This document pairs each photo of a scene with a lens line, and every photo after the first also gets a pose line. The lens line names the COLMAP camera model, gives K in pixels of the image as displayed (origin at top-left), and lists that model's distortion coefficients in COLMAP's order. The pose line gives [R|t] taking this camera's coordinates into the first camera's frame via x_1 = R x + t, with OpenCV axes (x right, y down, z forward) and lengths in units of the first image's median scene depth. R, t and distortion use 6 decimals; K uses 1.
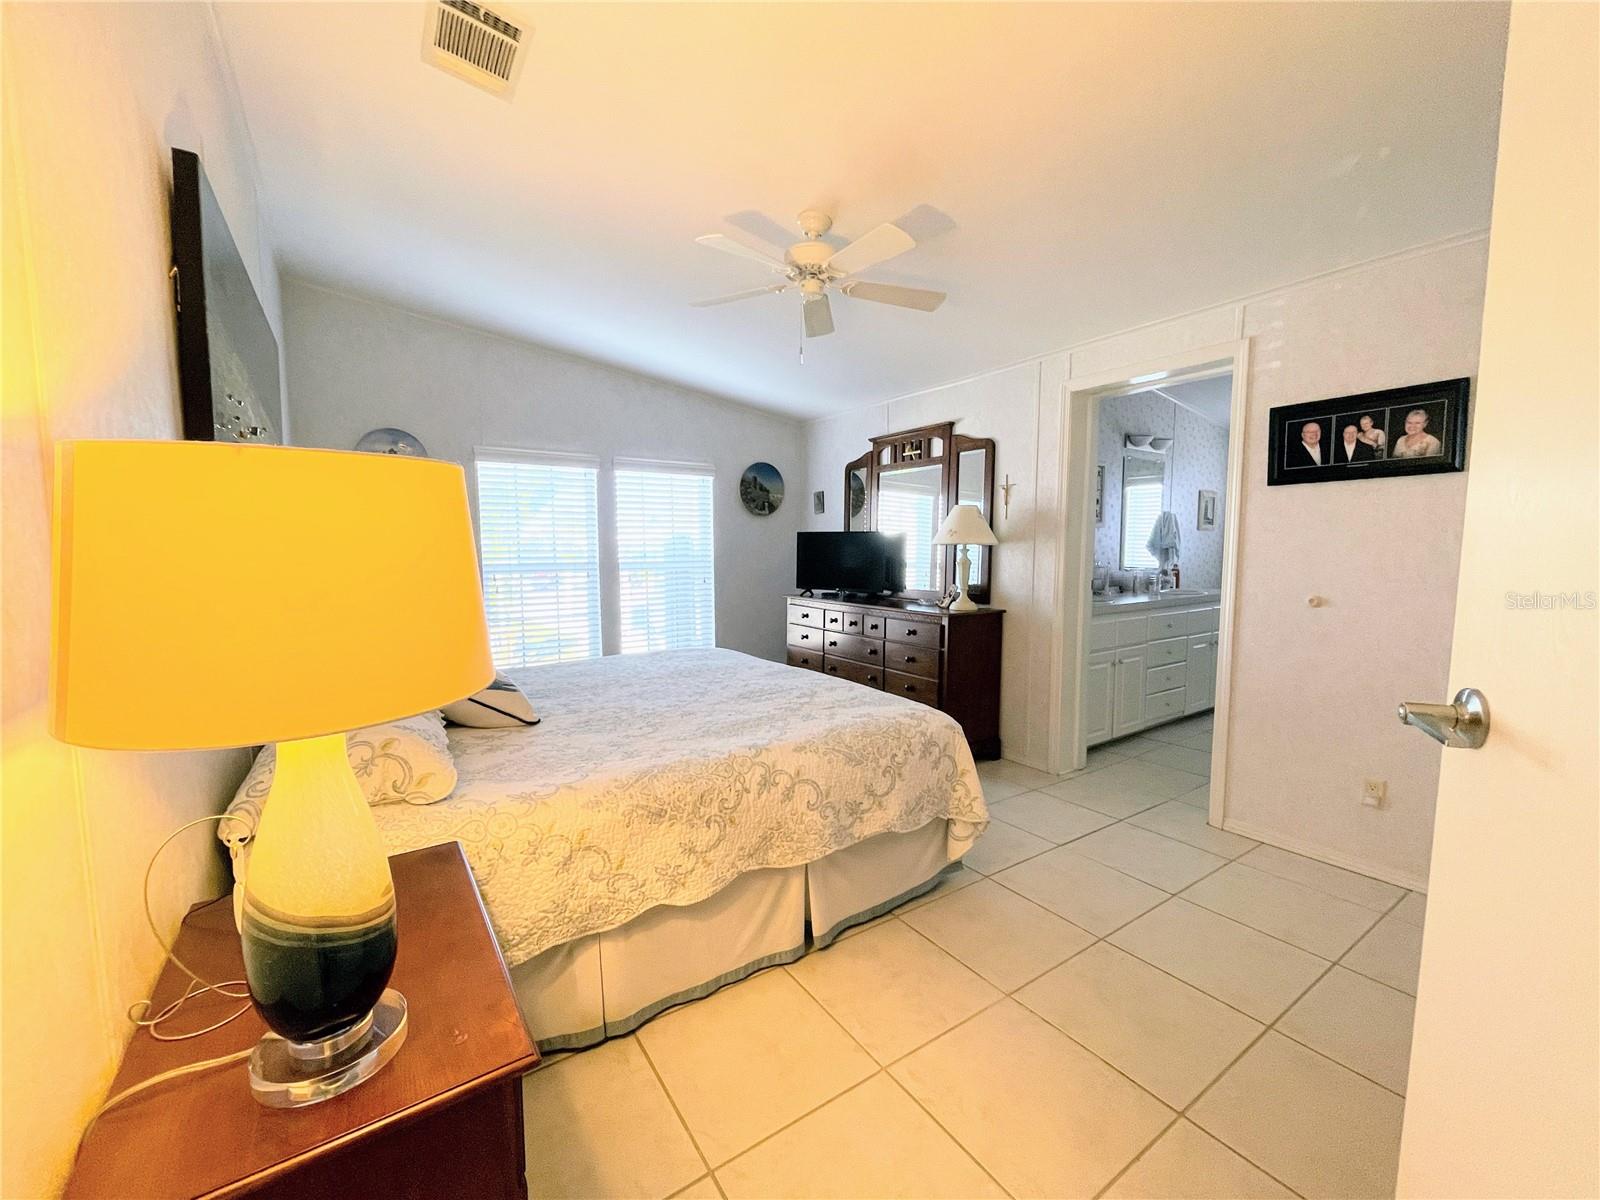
lens RADIAL K [[652.2, 0, 800.0], [0, 652.2, 600.0], [0, 0, 1]] dist [-0.002163, -0.000254]
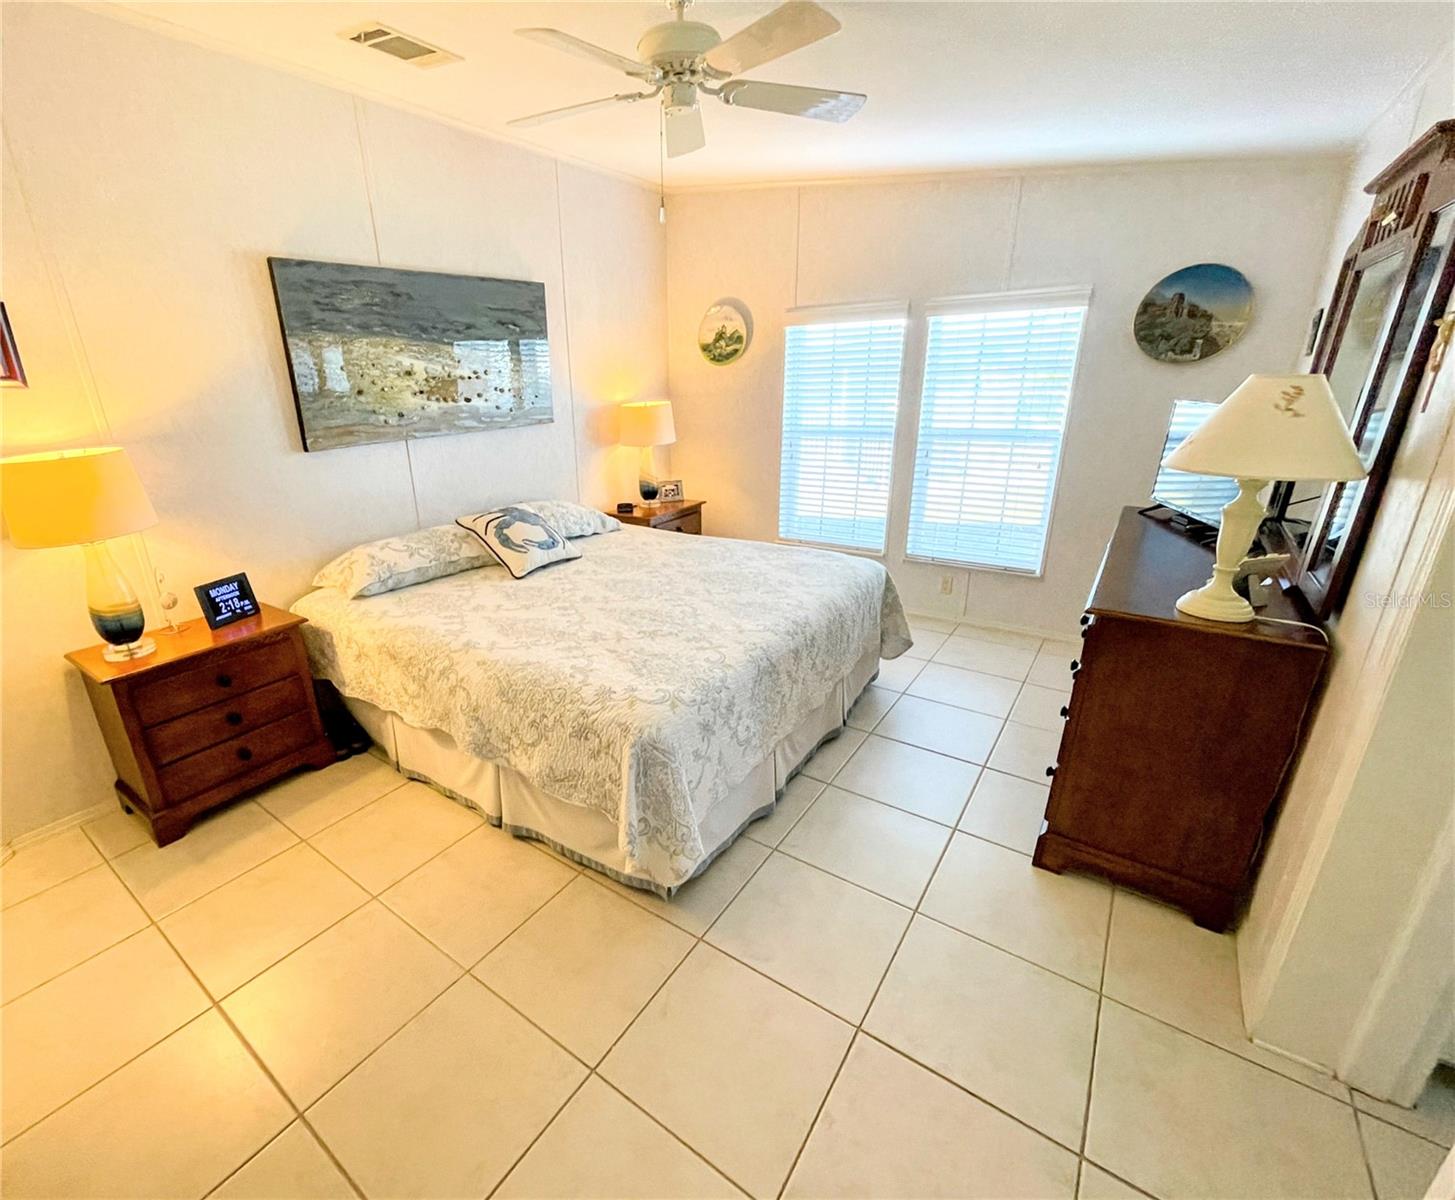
lens RADIAL K [[690.7, 0, 726.1], [0, 690.7, 622.8], [0, 0, 1]] dist [0.000861, 0.000003]
pose [[0.333952, 0.329493, -0.883125, 0.569931], [-0.051126, 0.941866, 0.332076, -0.122608], [0.941203, -0.065747, 0.331383, 0.498707]]
